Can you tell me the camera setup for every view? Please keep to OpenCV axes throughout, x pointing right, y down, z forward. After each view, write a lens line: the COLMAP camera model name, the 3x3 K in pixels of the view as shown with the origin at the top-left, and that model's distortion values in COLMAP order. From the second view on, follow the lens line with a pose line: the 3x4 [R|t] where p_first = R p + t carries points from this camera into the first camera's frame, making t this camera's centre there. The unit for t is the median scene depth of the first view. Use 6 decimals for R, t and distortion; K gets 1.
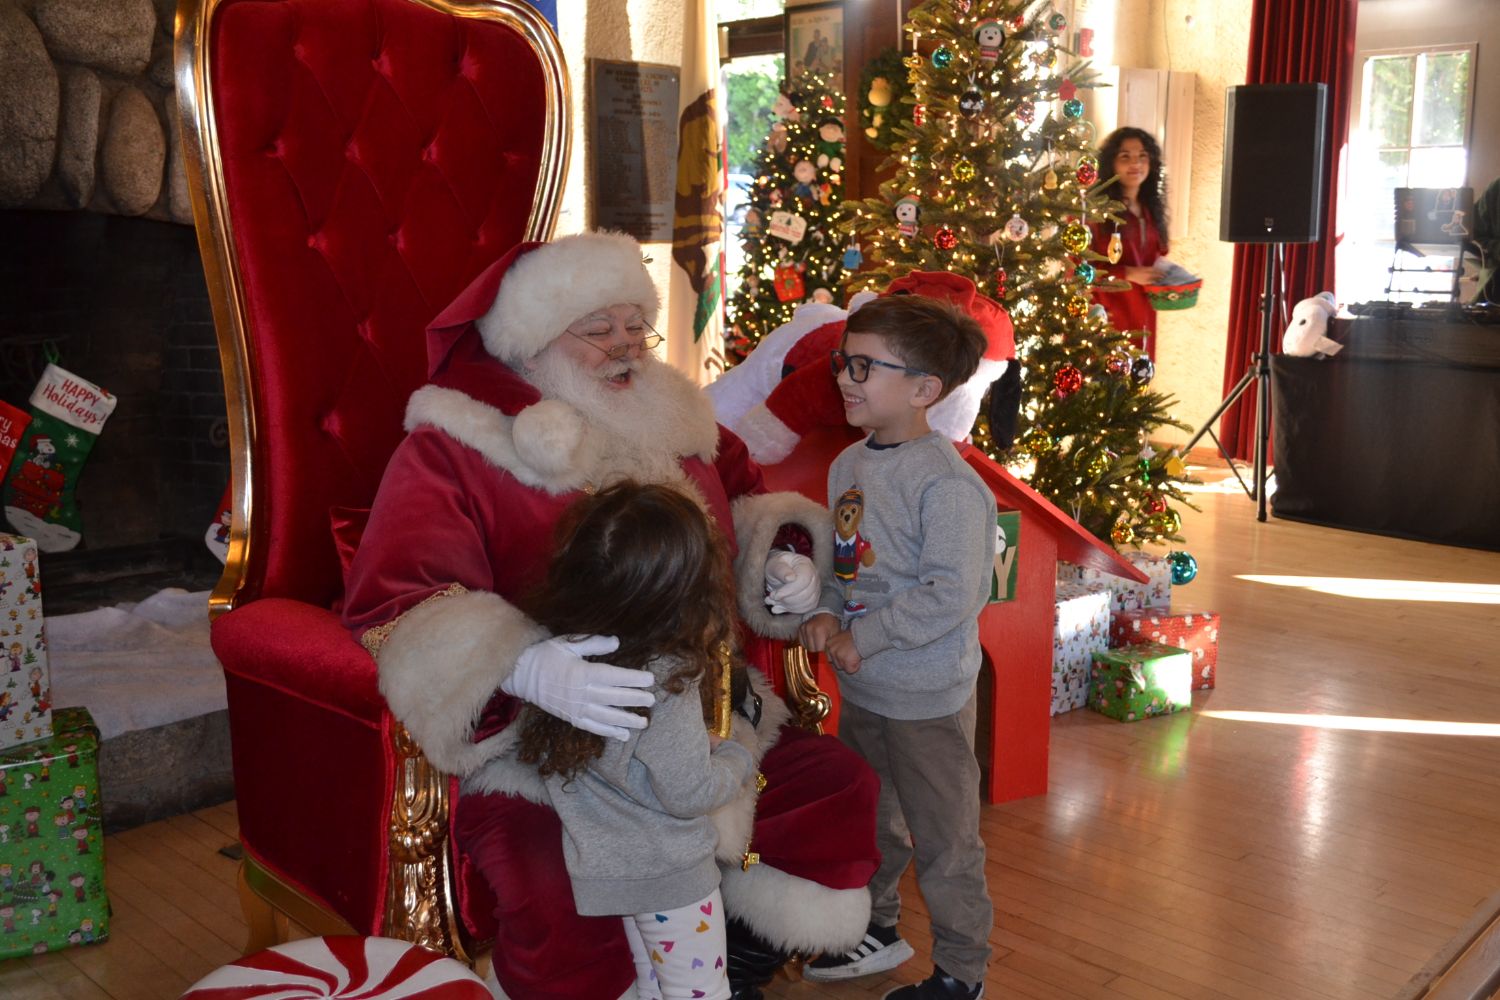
lens RADIAL K [[1543.6, 0, 750.0], [0, 1543.6, 500.0], [0, 0, 1]] dist [-0.017835, -0.006046]
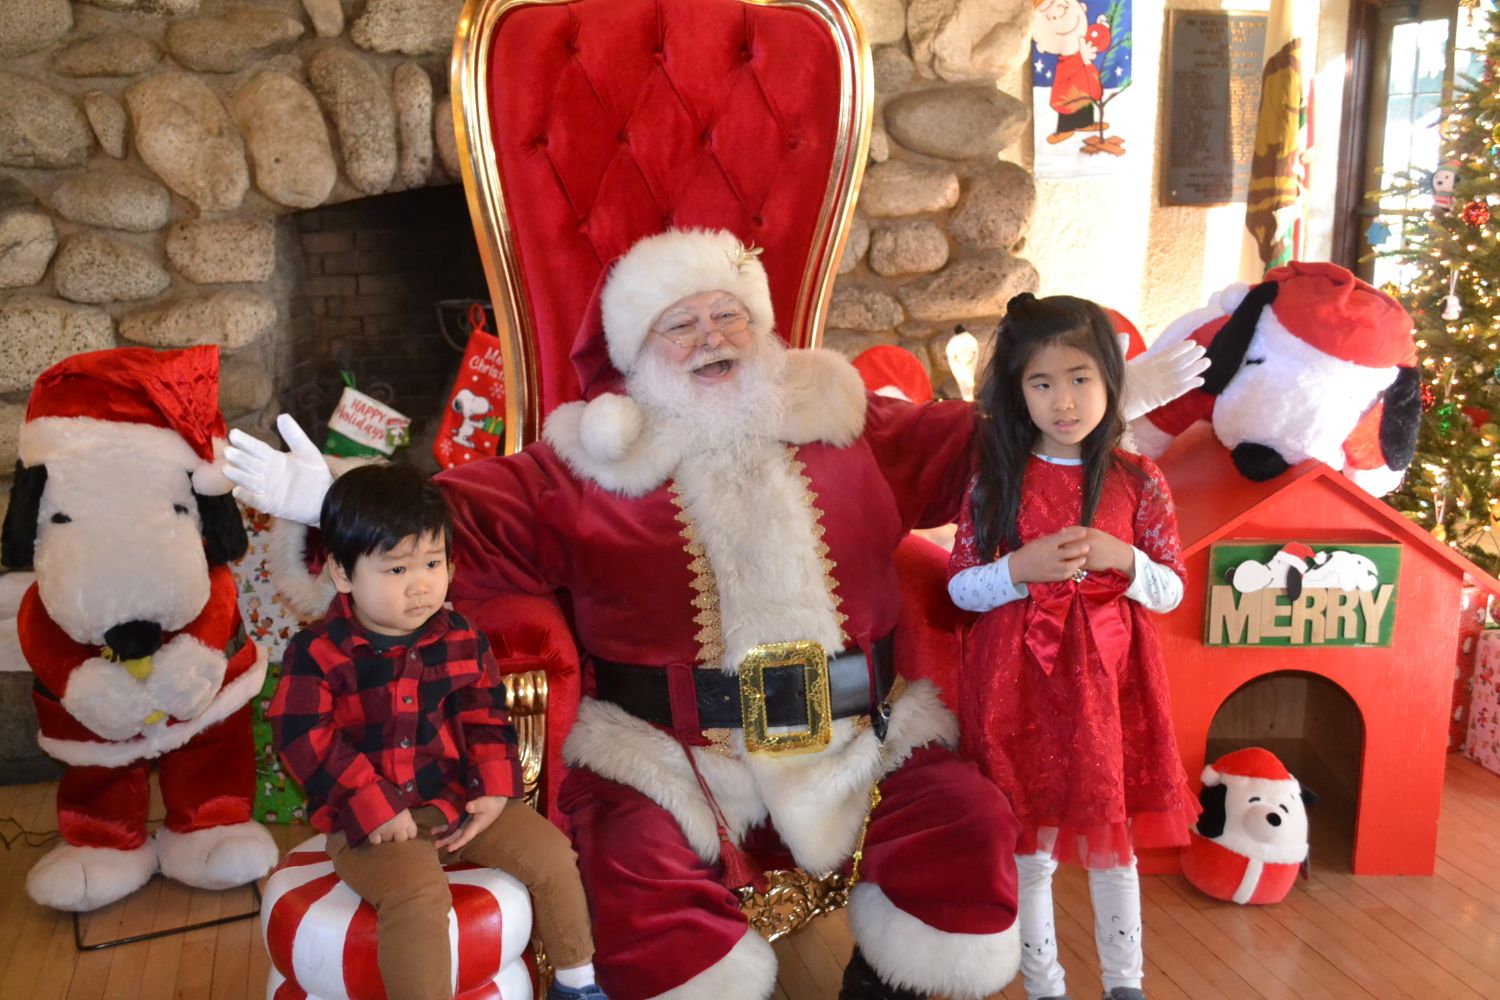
lens RADIAL K [[1543.6, 0, 750.0], [0, 1543.6, 500.0], [0, 0, 1]] dist [-0.017835, -0.006046]
pose [[0.871228, 0.100594, -0.480460, 0.184515], [-0.082333, 0.994857, 0.058998, -0.026354], [0.483924, -0.011843, 0.875030, 0.056361]]
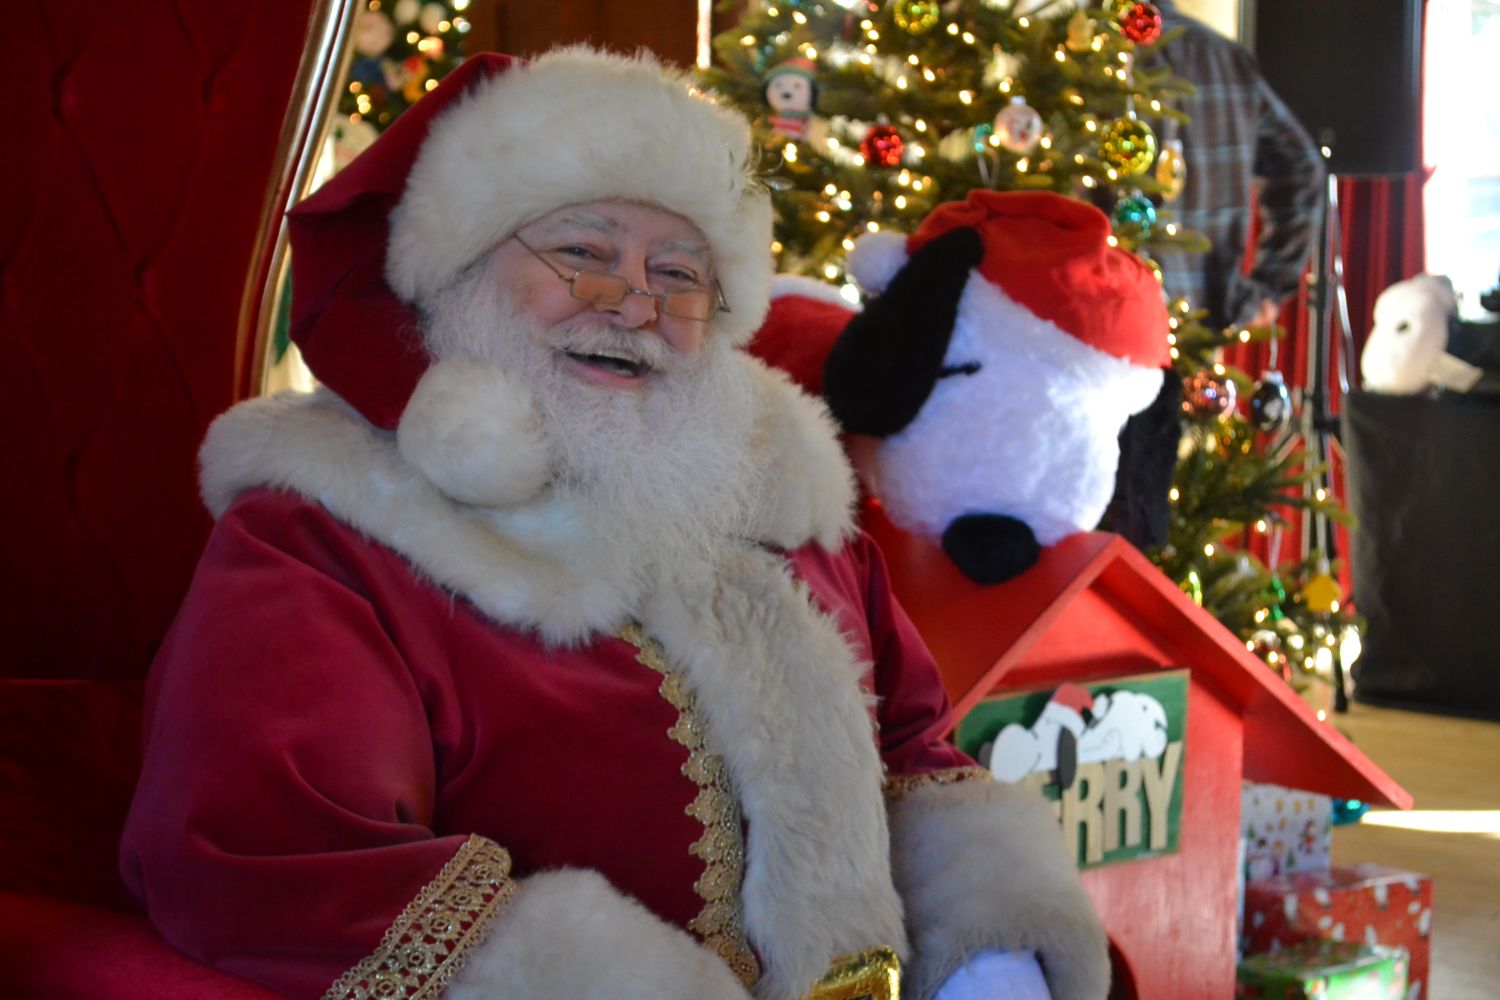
lens RADIAL K [[3116.9, 0, 750.0], [0, 3116.9, 500.0], [0, 0, 1]] dist [-0.008956, -0.047480]
pose [[0.975994, -0.012688, 0.217429, -0.124390], [0.027898, 0.997361, -0.067029, 0.010648], [-0.216004, 0.071486, 0.973772, 0.033252]]
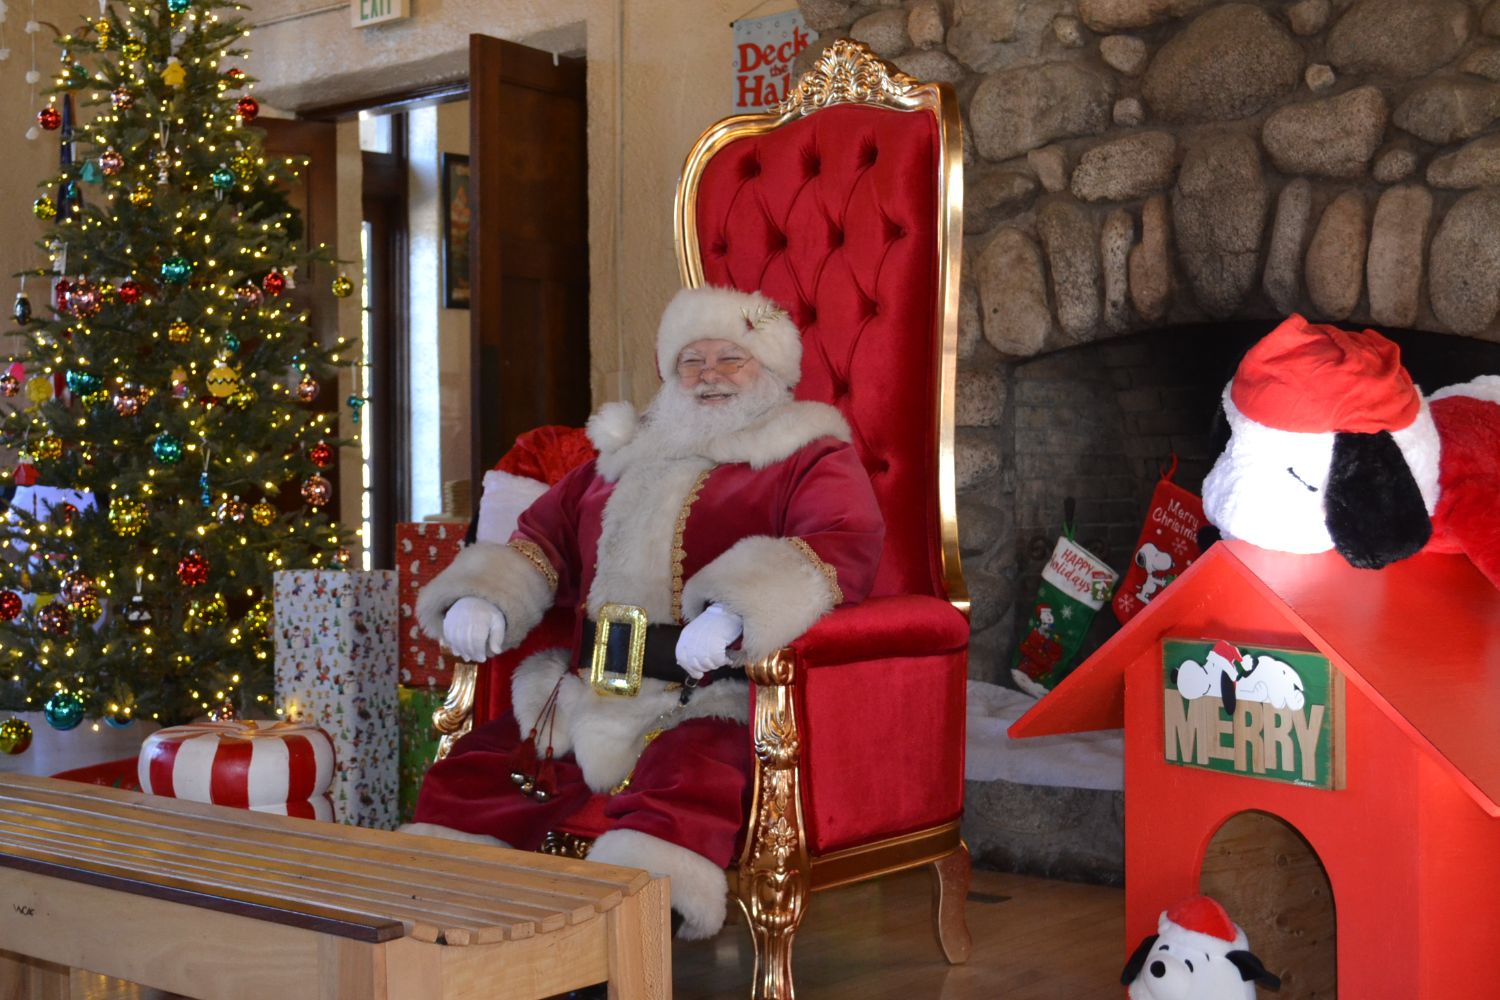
lens RADIAL K [[2170.5, 0, 722.9], [0, 2170.5, 500.4], [0, 0, 1]] dist [-0.016020, 0.021791]
pose [[0.060834, 0.016700, -0.998008, 0.767669], [-0.169723, 0.985473, 0.006145, -0.014458], [0.983612, 0.169011, 0.062785, 0.458823]]
